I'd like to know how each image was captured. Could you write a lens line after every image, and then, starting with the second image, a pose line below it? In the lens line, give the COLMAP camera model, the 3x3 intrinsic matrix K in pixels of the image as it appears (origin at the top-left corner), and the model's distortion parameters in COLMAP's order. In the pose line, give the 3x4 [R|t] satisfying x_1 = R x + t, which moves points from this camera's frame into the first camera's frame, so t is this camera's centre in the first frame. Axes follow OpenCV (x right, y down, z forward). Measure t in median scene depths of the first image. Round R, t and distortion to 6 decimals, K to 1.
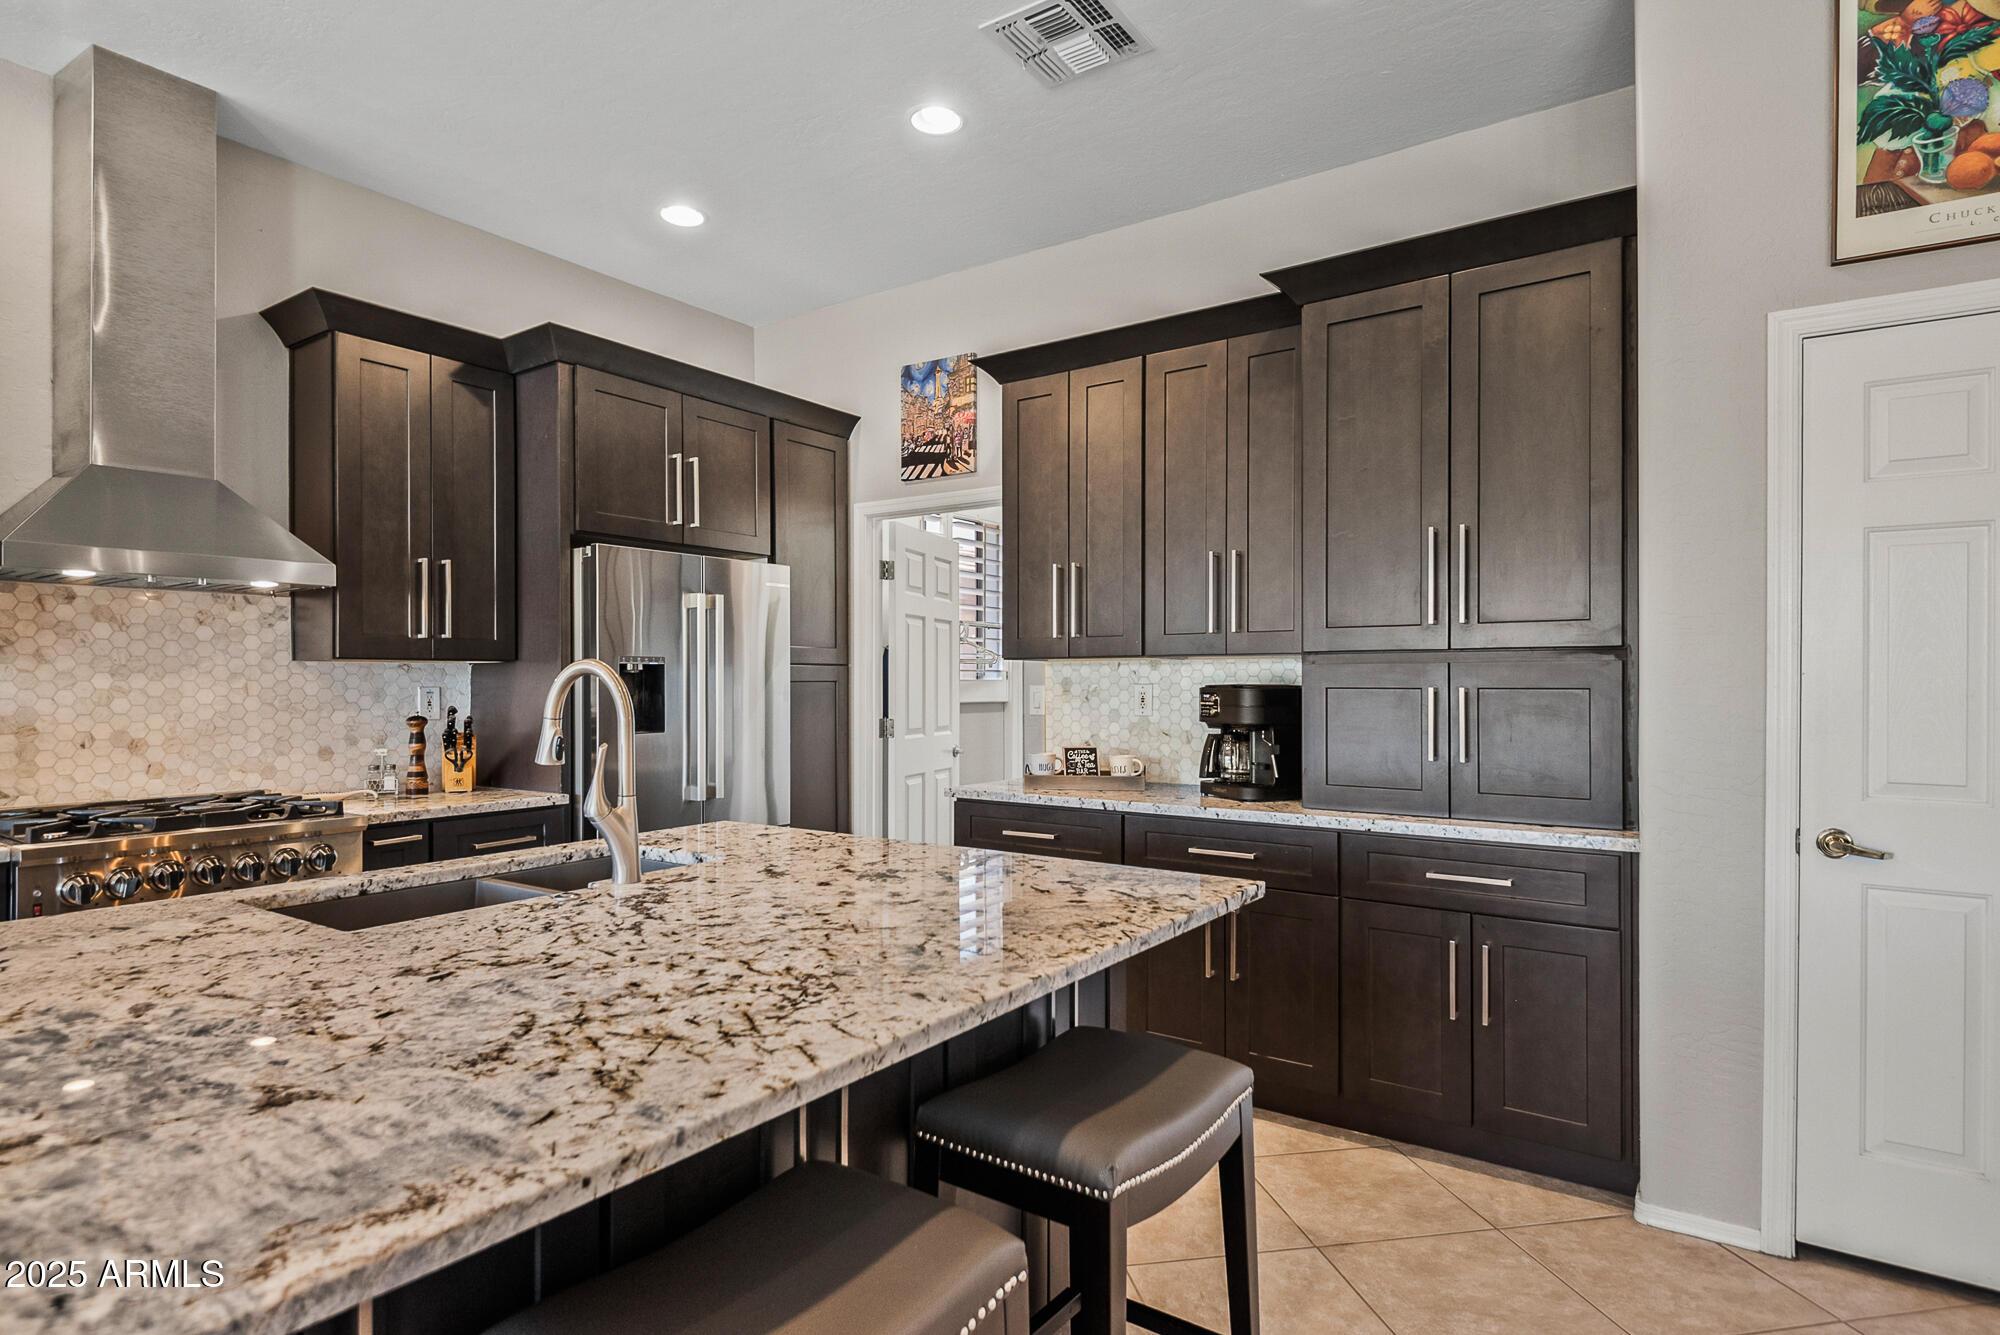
lens RADIAL K [[1050.9, 0, 1002.1], [0, 1050.9, 687.1], [0, 0, 1]] dist [0.013510, -0.012737]
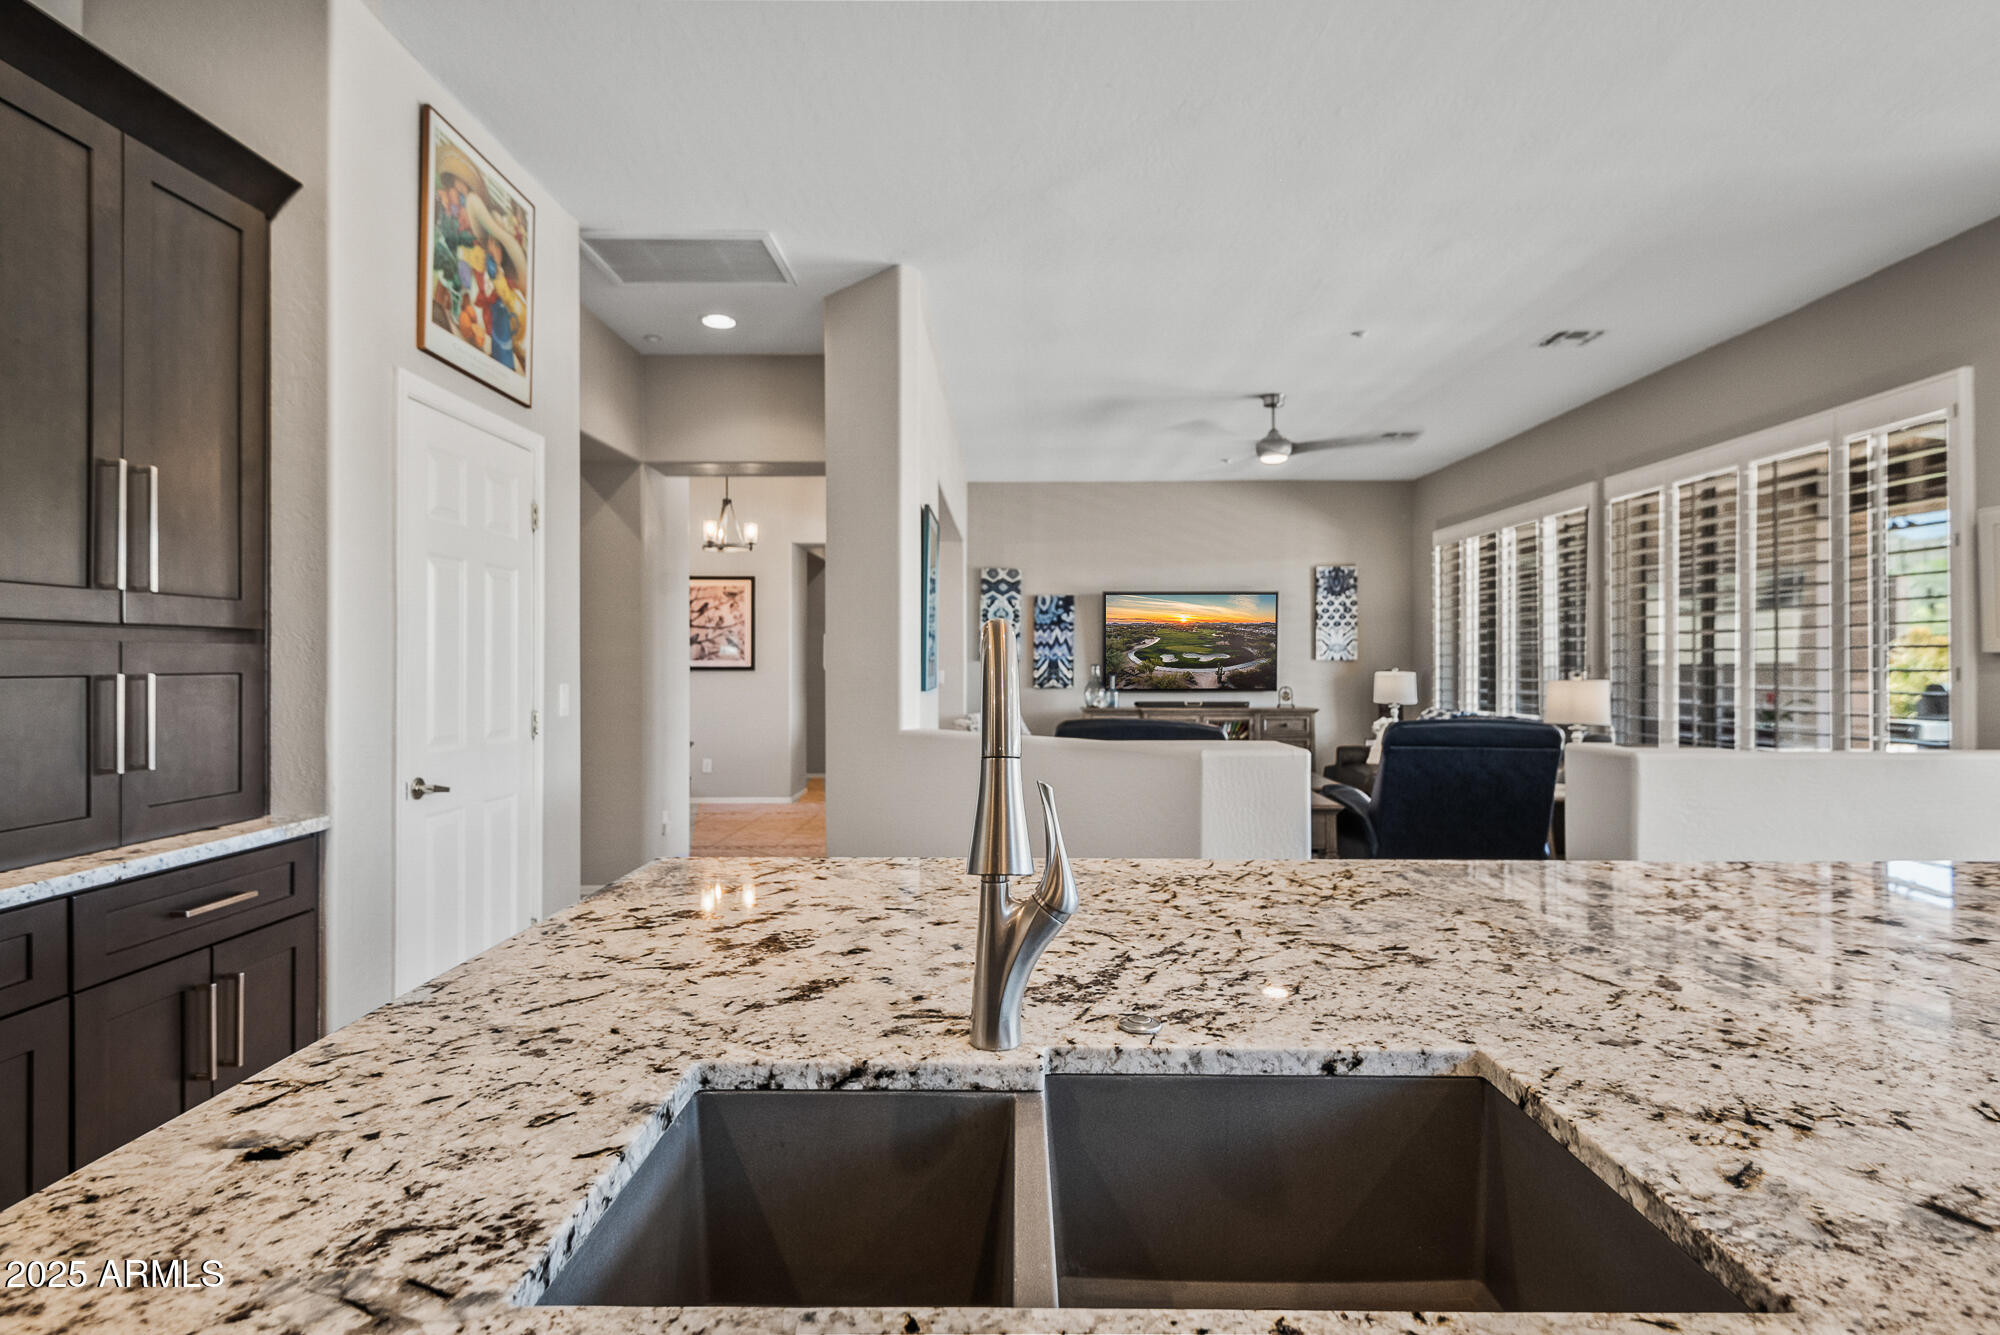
lens RADIAL K [[1050.9, 0, 1008.7], [0, 1050.9, 646.6], [0, 0, 1]] dist [0.013510, -0.012737]
pose [[-0.566809, 0.015426, 0.823704, -0.481937], [0.007452, 0.999880, -0.013598, -0.003728], [-0.823815, -0.001569, -0.566856, 0.779453]]
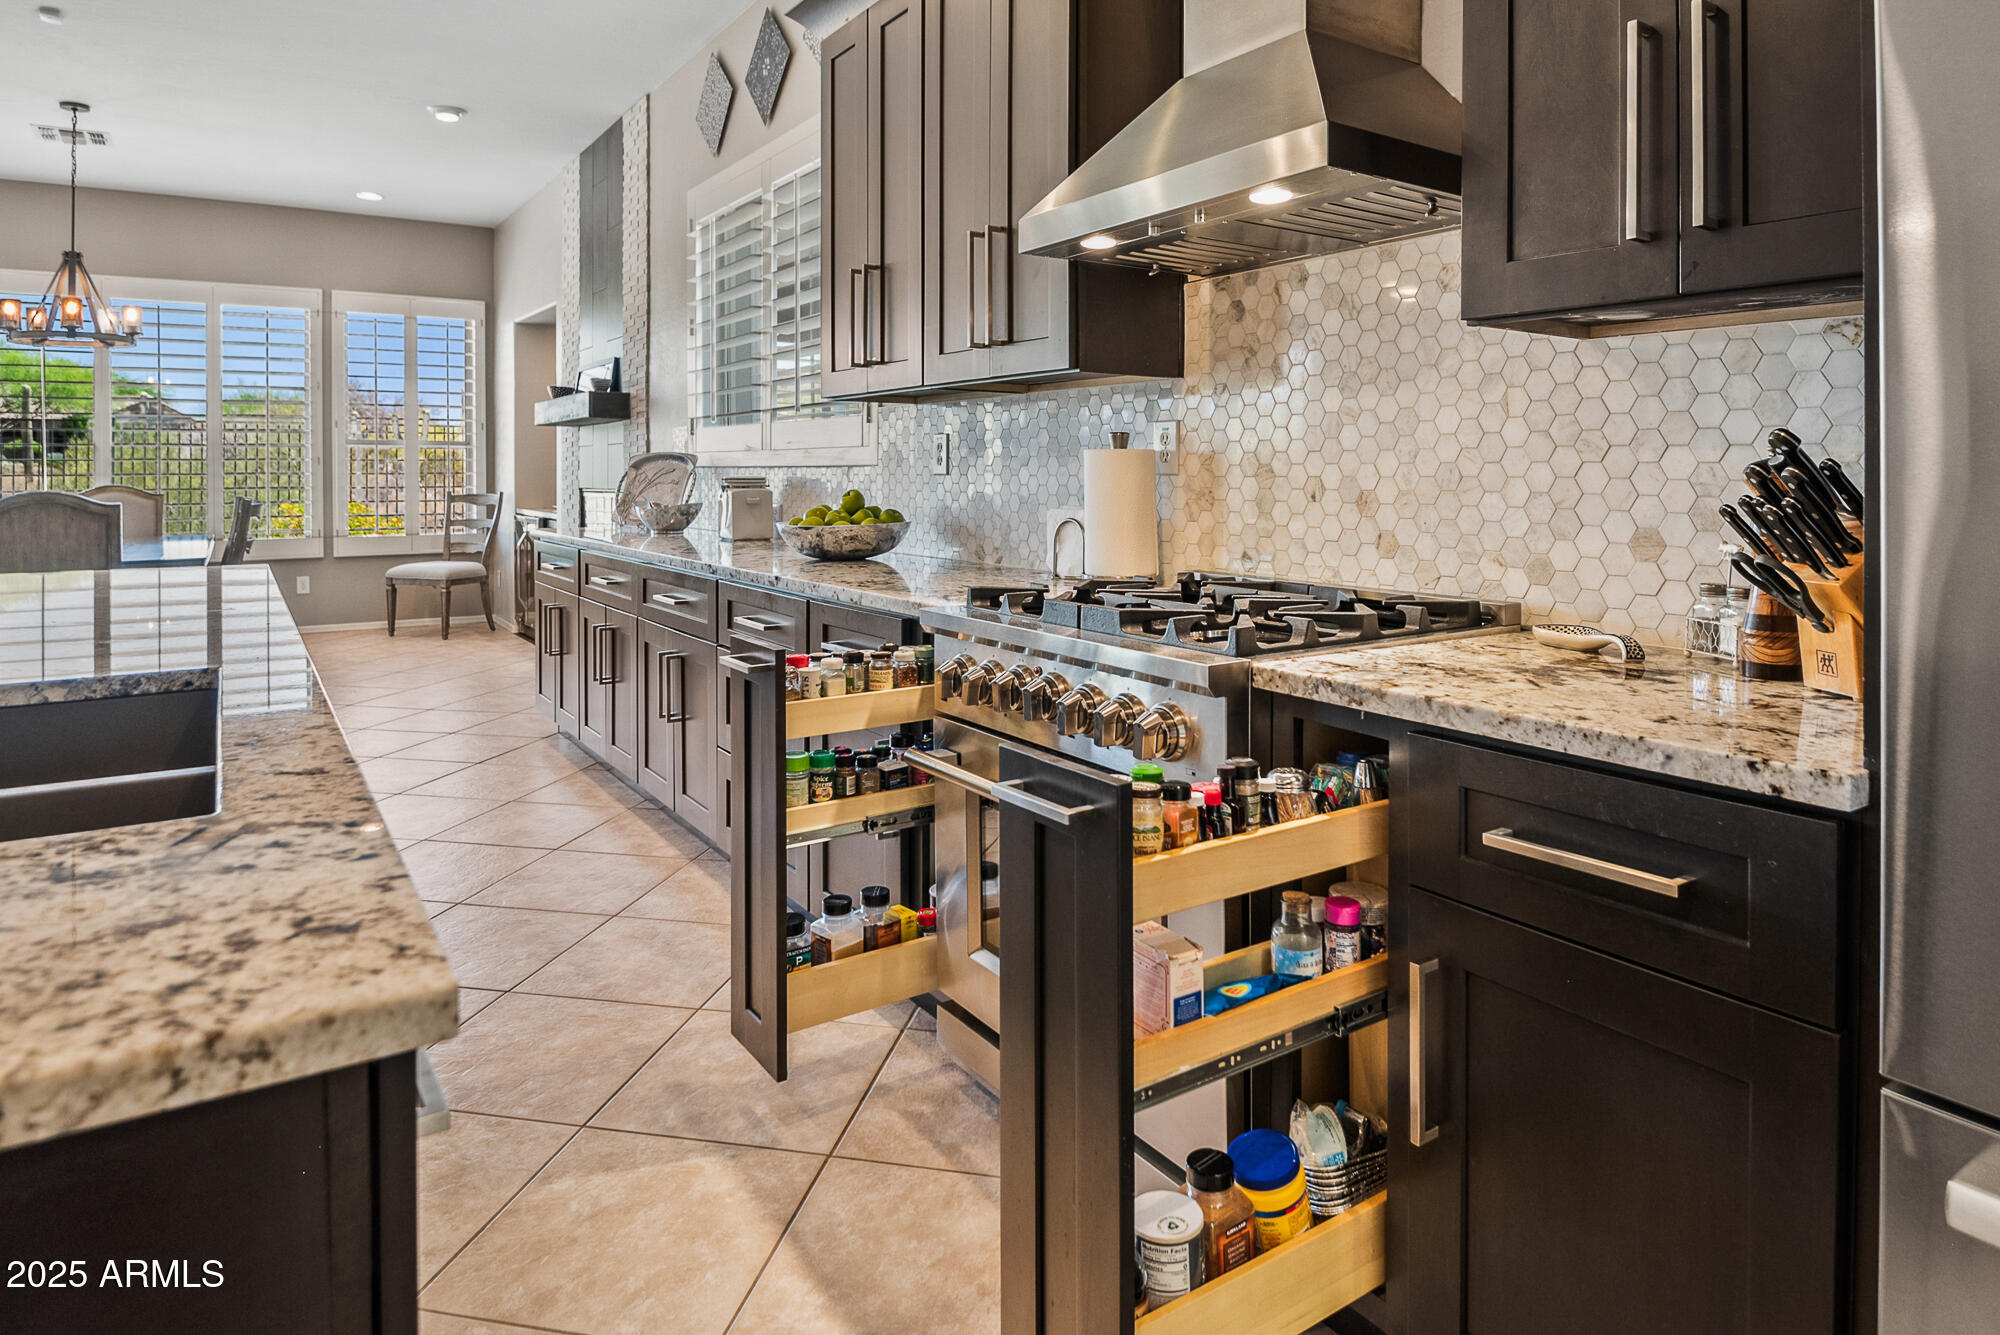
lens RADIAL K [[1174.9, 0, 1006.5], [0, 1174.9, 466.8], [0, 0, 1]] dist [-0.018346, -0.002685]
pose [[-0.362503, -0.000411, -0.931983, -0.097386], [-0.003317, 0.999994, 0.000849, 0.033522], [0.931977, 0.003399, -0.362502, 1.000995]]
